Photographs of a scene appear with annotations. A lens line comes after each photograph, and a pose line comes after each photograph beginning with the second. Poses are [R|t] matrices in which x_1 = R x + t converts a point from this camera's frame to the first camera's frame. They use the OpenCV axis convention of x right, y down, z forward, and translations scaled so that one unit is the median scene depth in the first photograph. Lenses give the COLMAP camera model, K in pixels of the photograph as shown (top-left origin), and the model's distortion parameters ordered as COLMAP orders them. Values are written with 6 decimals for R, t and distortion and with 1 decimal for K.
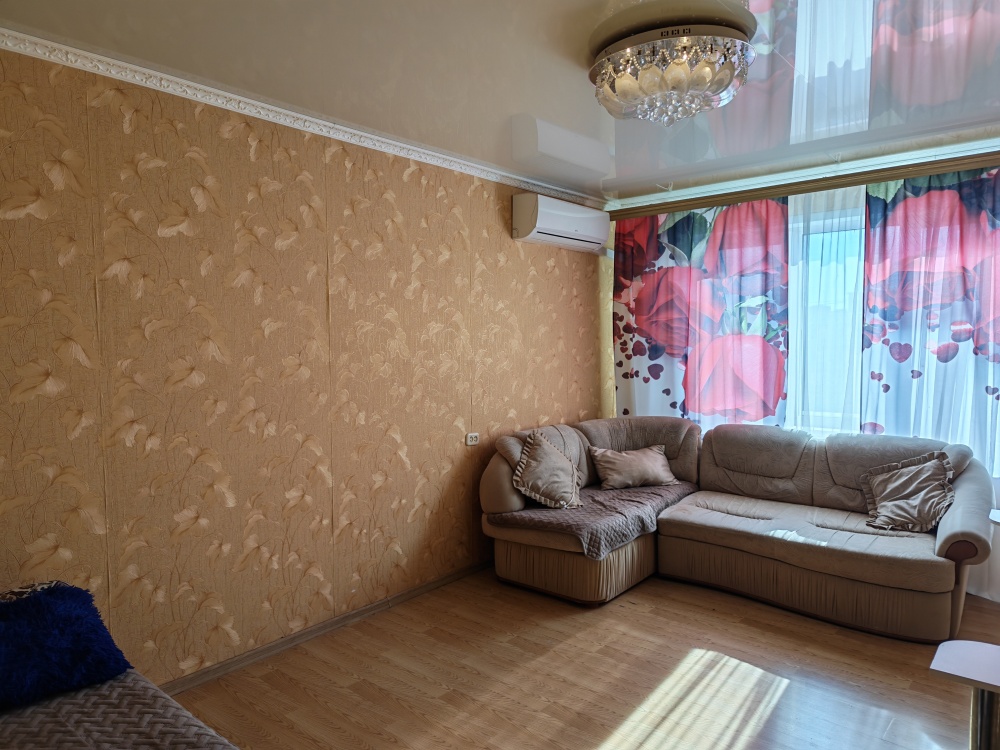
lens RADIAL K [[736.1, 0, 497.0], [0, 736.1, 375.0], [0, 0, 1]] dist [-0.002813, -0.000761]
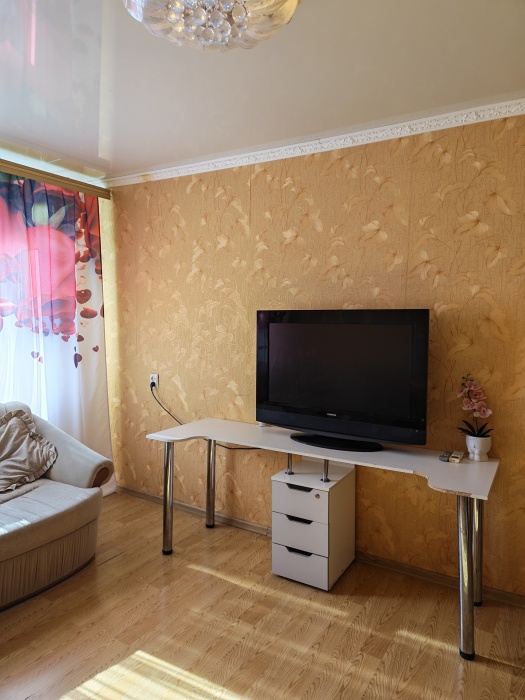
lens RADIAL K [[515.2, 0, 260.5], [0, 515.2, 351.0], [0, 0, 1]] dist [-0.002813, -0.000761]
pose [[0.090573, 0.076778, -0.992926, 0.802389], [-0.073333, 0.994831, 0.070236, -0.054338], [0.993186, 0.066453, 0.095735, 1.022882]]
